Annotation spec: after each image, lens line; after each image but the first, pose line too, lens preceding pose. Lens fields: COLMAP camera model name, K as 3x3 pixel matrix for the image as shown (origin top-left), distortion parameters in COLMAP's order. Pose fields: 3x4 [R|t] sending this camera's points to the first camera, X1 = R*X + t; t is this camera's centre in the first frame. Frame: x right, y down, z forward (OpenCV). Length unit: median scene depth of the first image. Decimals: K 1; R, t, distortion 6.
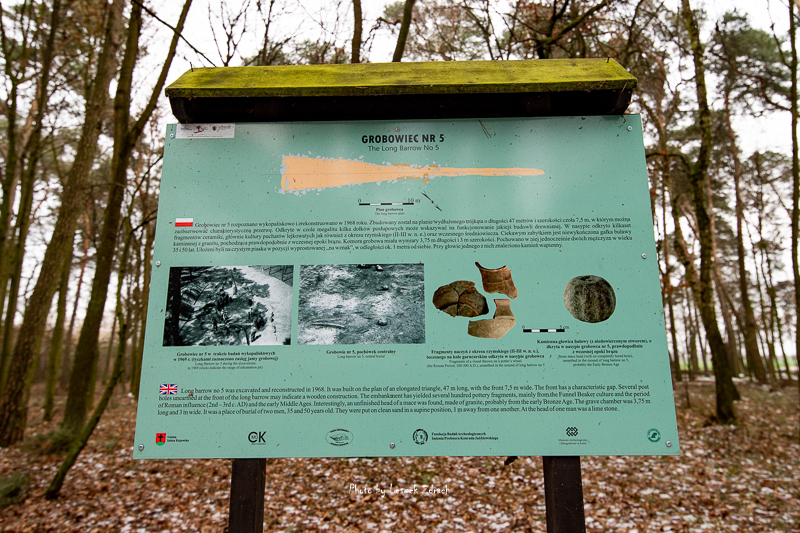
lens RADIAL K [[488.9, 0, 399.8], [0, 488.9, 241.4], [0, 0, 1]] dist [0.001847, 0.000383]
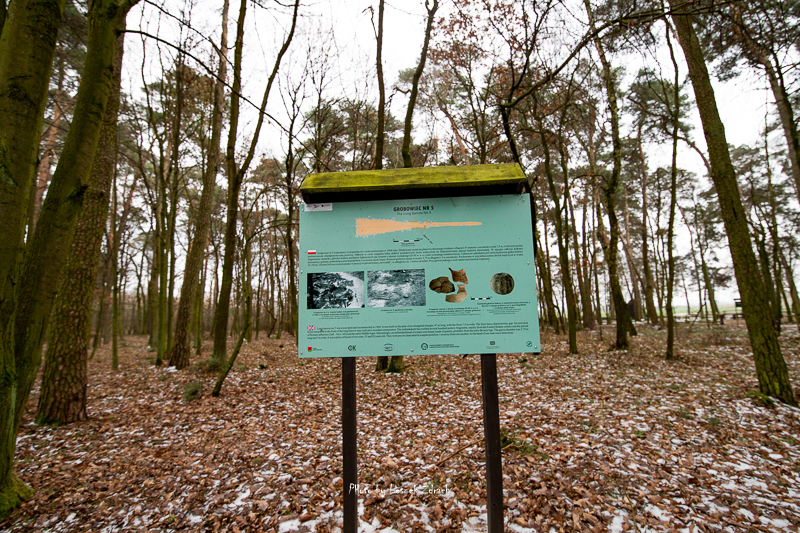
lens RADIAL K [[419.6, 0, 400.0], [0, 419.6, 266.5], [0, 0, 1]] dist [-0.013741, -0.001261]
pose [[0.999108, -0.023491, -0.035093, 0.002593], [0.027565, 0.992327, 0.120526, -0.084013], [0.031992, -0.121386, 0.992090, -0.364641]]
